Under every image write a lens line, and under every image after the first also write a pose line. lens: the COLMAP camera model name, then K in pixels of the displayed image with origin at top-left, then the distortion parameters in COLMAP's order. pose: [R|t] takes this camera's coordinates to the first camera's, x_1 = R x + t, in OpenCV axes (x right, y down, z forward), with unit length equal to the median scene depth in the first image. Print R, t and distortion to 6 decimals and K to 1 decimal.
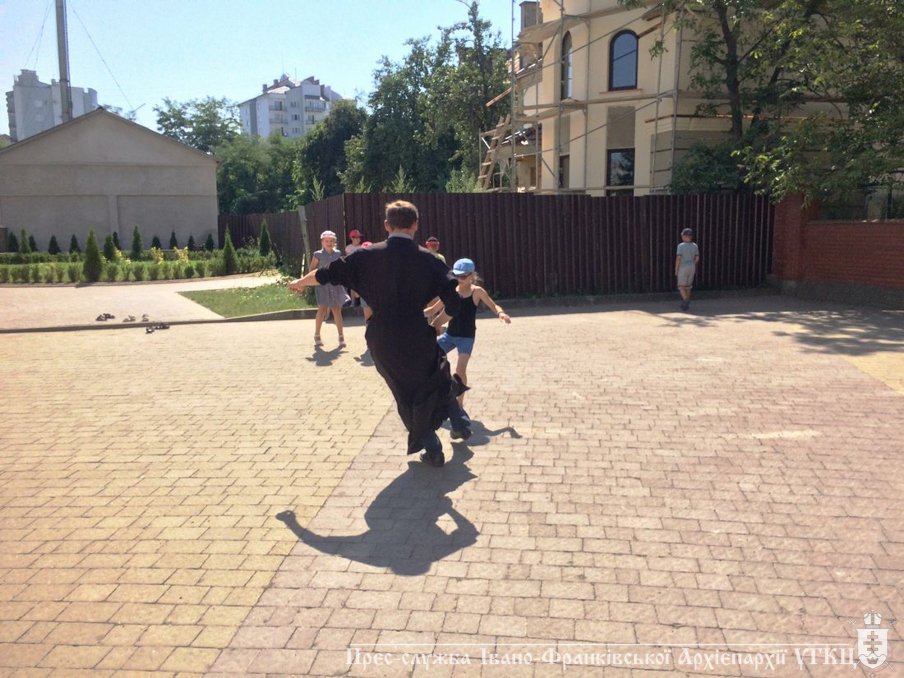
lens RADIAL K [[767.4, 0, 458.8], [0, 767.4, 308.8], [0, 0, 1]] dist [0.078939, -0.114183]
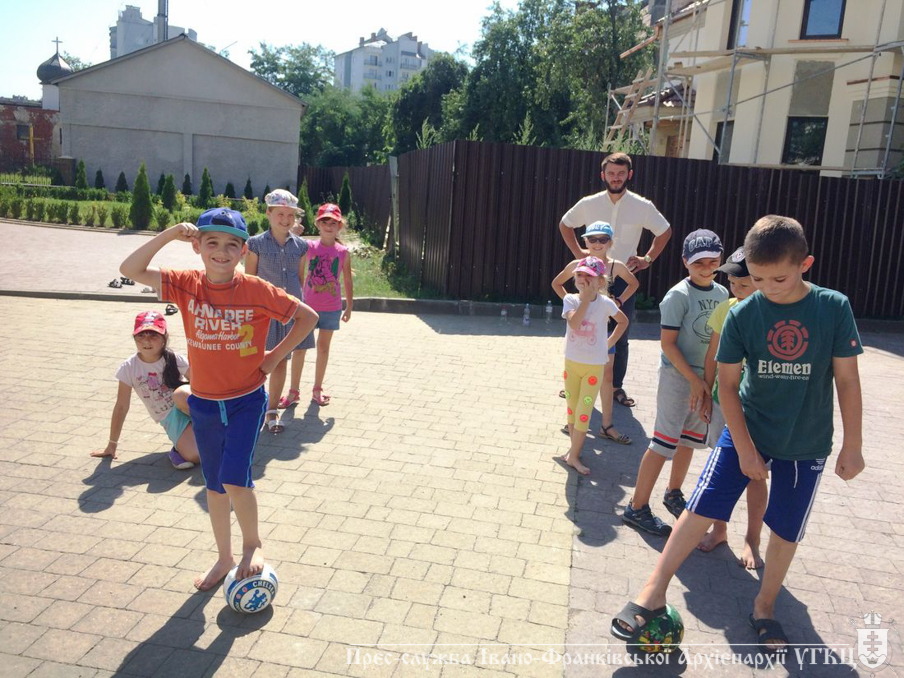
lens RADIAL K [[767.4, 0, 453.0], [0, 767.4, 338.5], [0, 0, 1]] dist [0.078939, -0.114183]
pose [[0.989835, 0.105333, -0.095564, -0.025500], [-0.097947, 0.992055, 0.078954, -0.009499], [0.103121, -0.068791, 0.992287, 0.111153]]
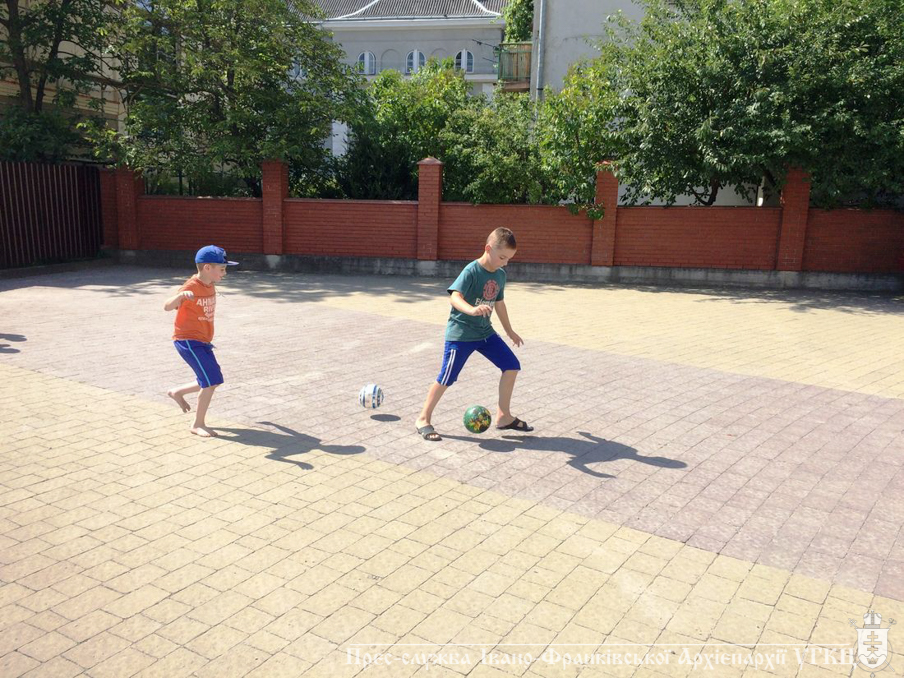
lens RADIAL K [[767.4, 0, 449.3], [0, 767.4, 323.8], [0, 0, 1]] dist [0.078939, -0.114183]
pose [[0.489358, -0.115988, 0.864335, -0.138006], [0.067700, 0.993178, 0.094948, -0.003328], [-0.869451, 0.012052, 0.493872, 0.038270]]
